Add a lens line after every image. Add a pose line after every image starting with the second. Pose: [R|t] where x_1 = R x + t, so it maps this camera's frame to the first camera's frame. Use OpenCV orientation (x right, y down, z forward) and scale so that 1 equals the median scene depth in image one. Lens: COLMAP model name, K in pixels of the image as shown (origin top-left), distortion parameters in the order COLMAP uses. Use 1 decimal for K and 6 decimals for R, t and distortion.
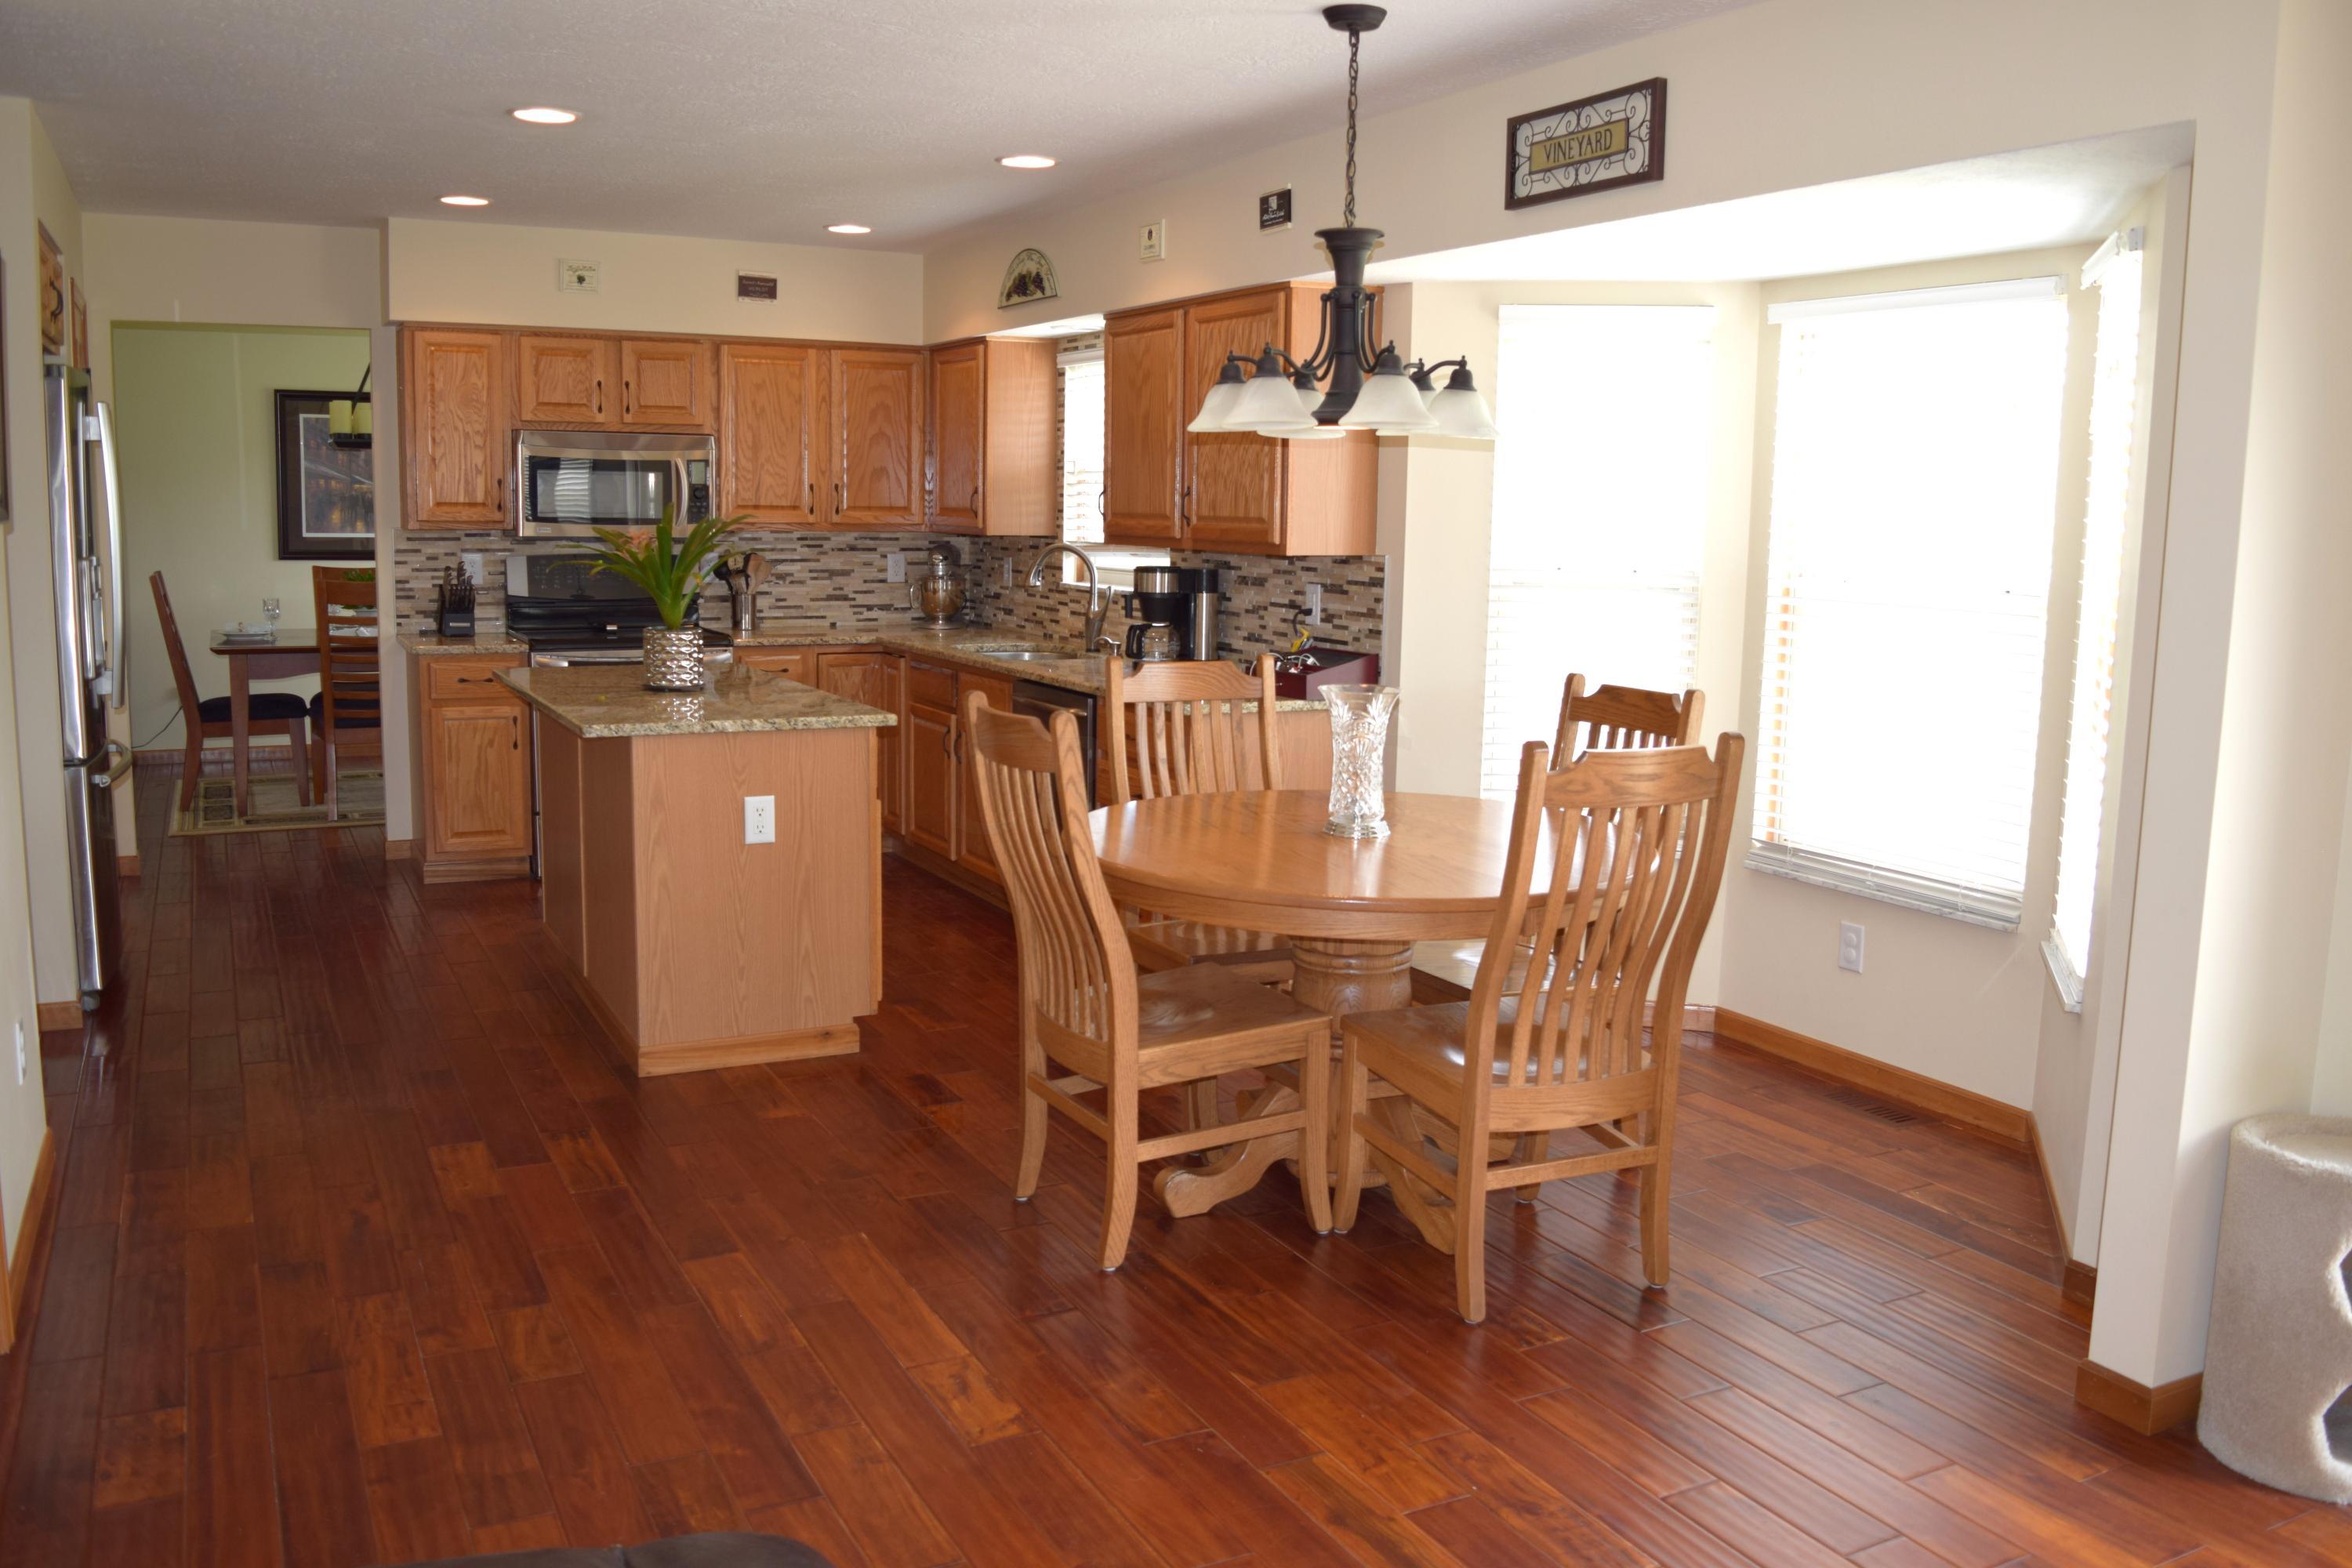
lens RADIAL K [[1810.4, 0, 1173.1], [0, 1810.4, 755.1], [0, 0, 1]] dist [-0.081952, 0.005226]
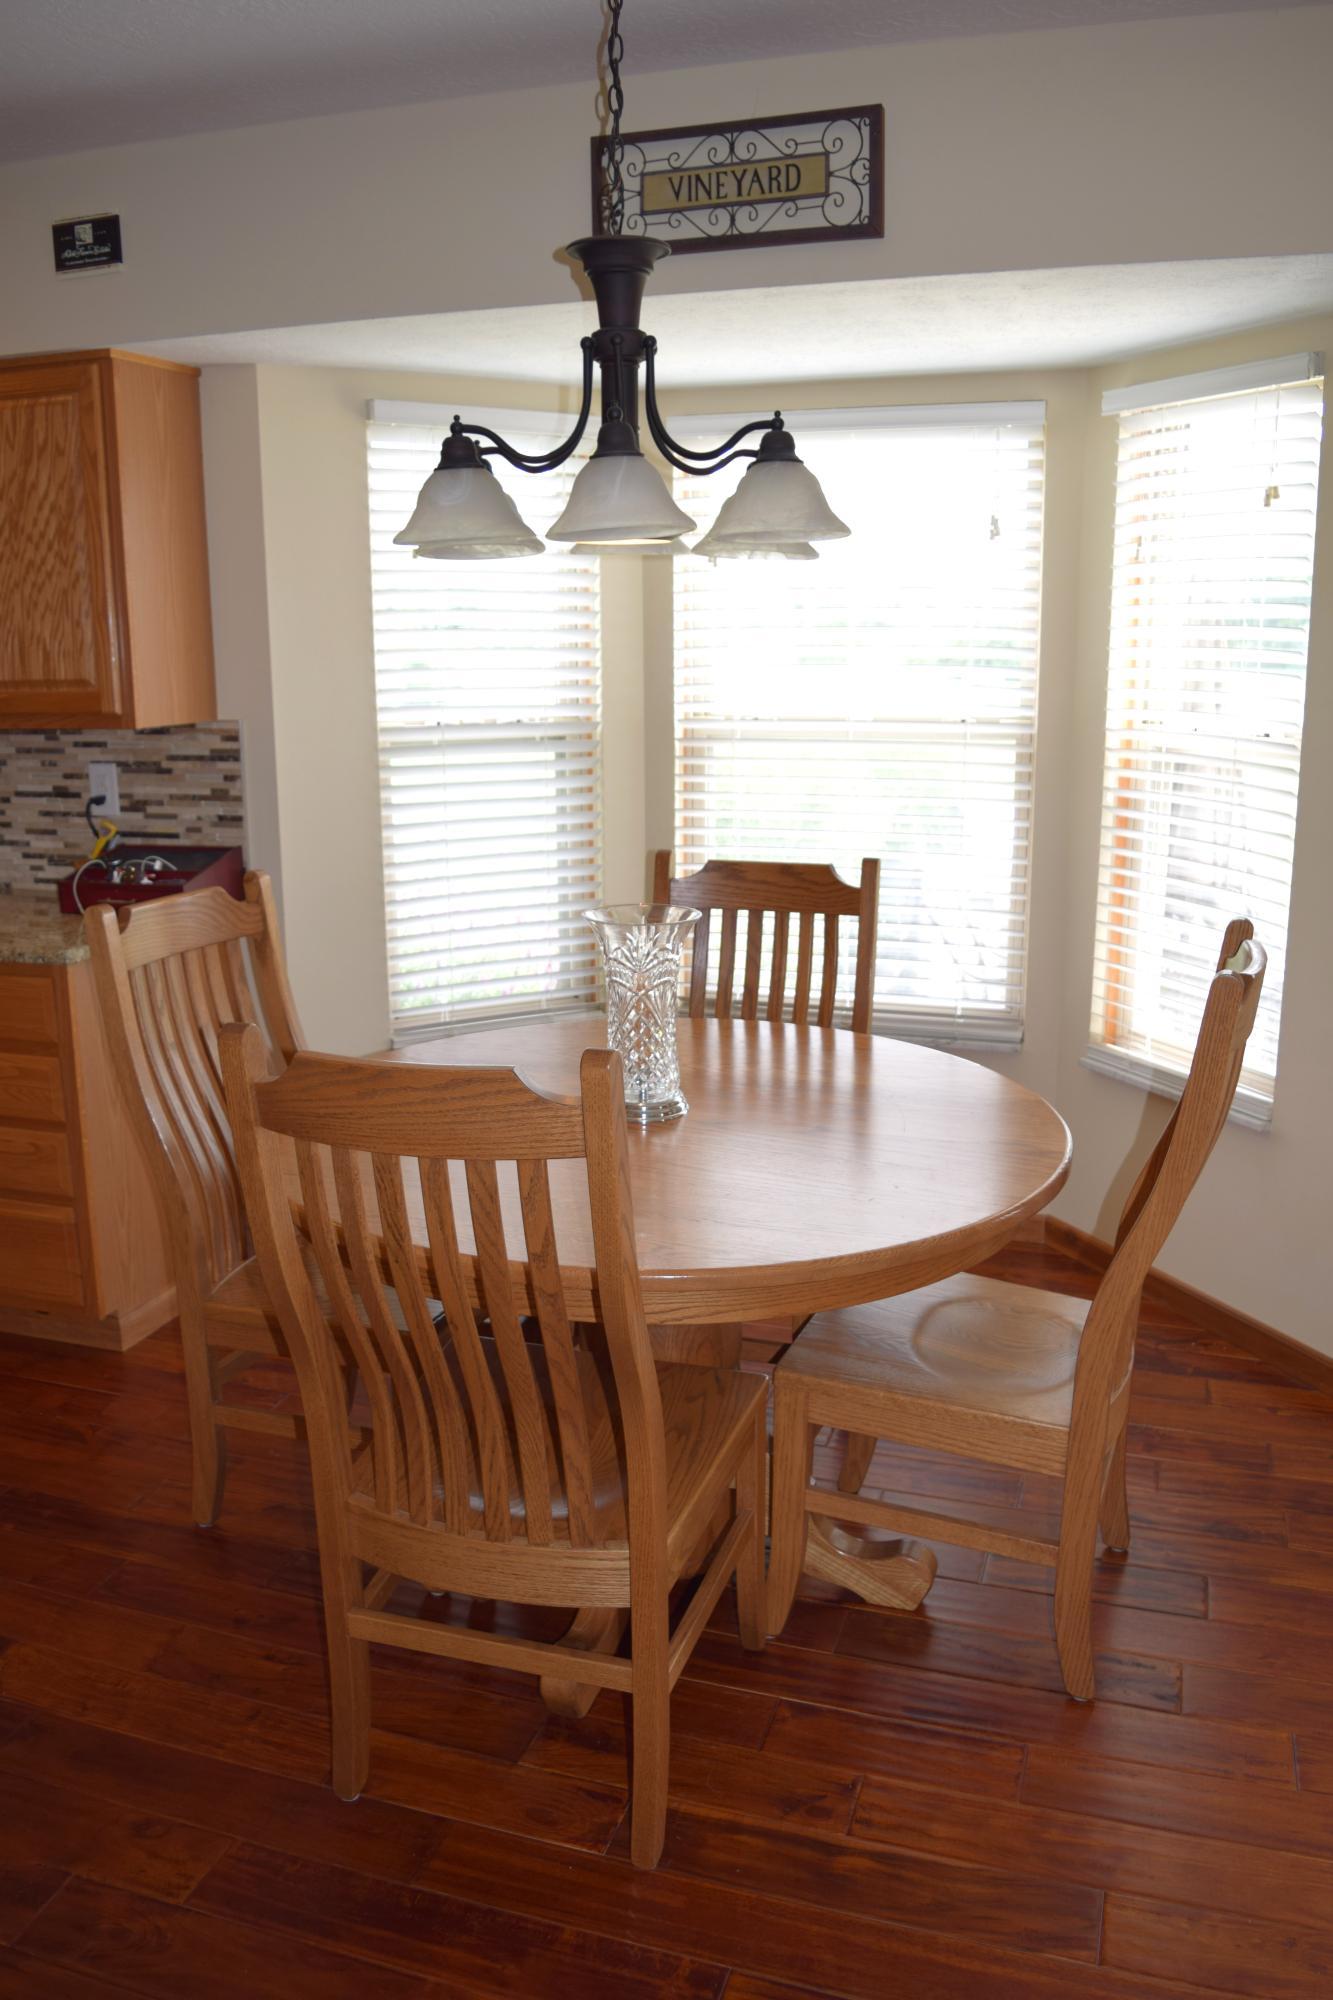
lens RADIAL K [[1539.5, 0, 666.5], [0, 1539.5, 1000.0], [0, 0, 1]] dist [-0.081952, 0.005226]
pose [[0.720938, -0.175100, 0.670513, -0.287924], [0.114235, 0.984344, 0.134228, -0.078558], [-0.683519, -0.020174, 0.729654, 0.517834]]
